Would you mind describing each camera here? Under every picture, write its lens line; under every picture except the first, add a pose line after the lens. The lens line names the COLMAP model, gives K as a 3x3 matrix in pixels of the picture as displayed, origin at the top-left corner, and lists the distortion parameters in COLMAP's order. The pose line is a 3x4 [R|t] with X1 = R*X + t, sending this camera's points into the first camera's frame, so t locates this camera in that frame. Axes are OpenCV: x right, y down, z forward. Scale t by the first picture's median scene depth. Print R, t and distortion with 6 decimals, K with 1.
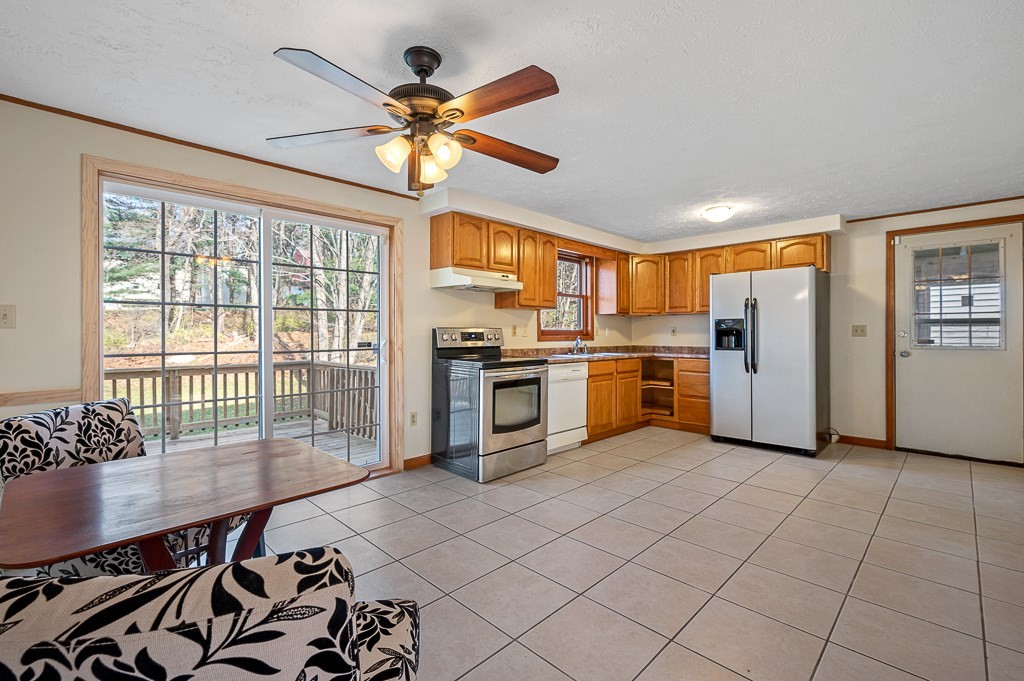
lens RADIAL K [[449.9, 0, 509.9], [0, 449.9, 336.4], [0, 0, 1]] dist [0.002118, 0.000043]
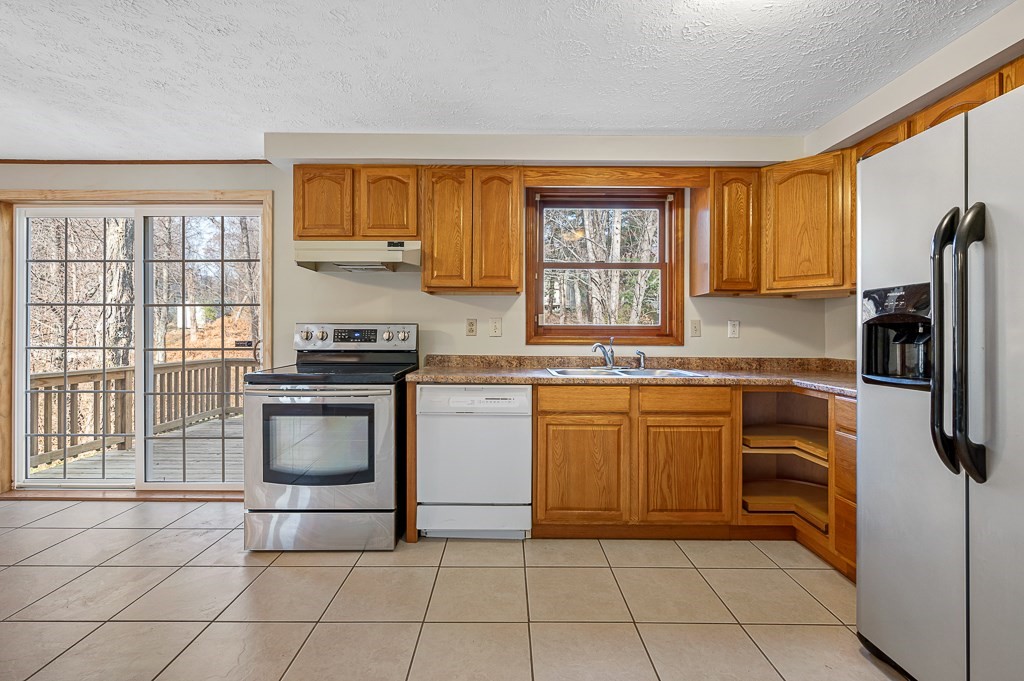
lens RADIAL K [[453.2, 0, 514.7], [0, 453.2, 331.3], [0, 0, 1]] dist [0.000550, -0.000083]
pose [[0.710062, 0.000215, -0.704139, 0.528225], [-0.008084, 0.999937, -0.007847, -0.002520], [0.704093, 0.011264, 0.710018, 0.593498]]
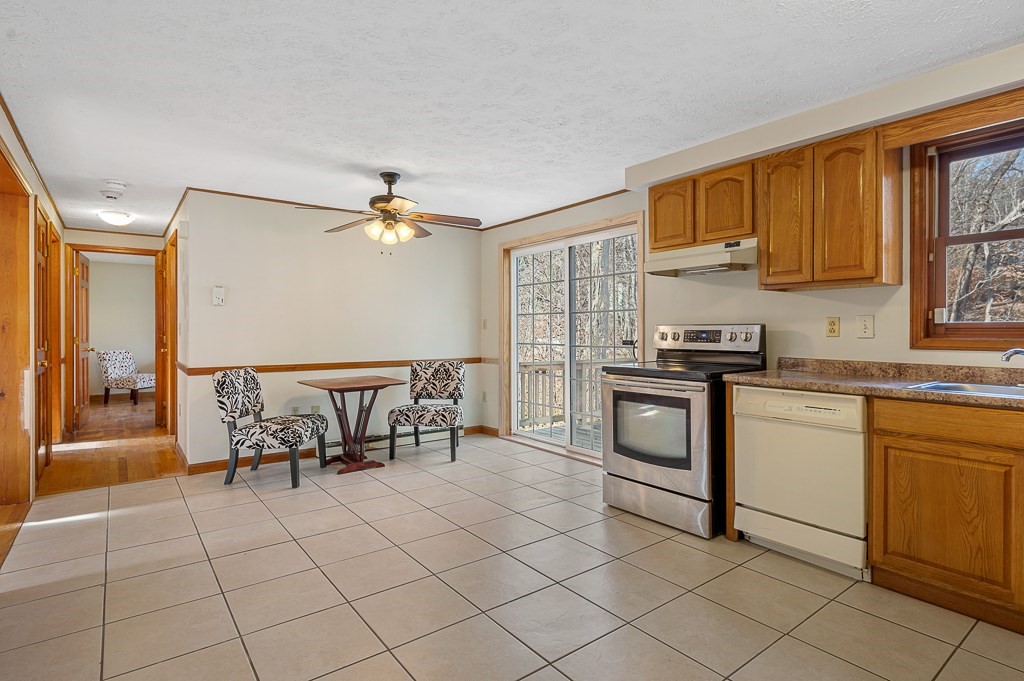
lens RADIAL K [[521.9, 0, 507.6], [0, 521.9, 335.7], [0, 0, 1]] dist [-0.000993, -0.000042]
pose [[-0.139858, 0.007486, -0.990143, 0.718750], [-0.007658, 0.999933, 0.008642, -0.004686], [0.990142, 0.008791, -0.139791, 0.710844]]
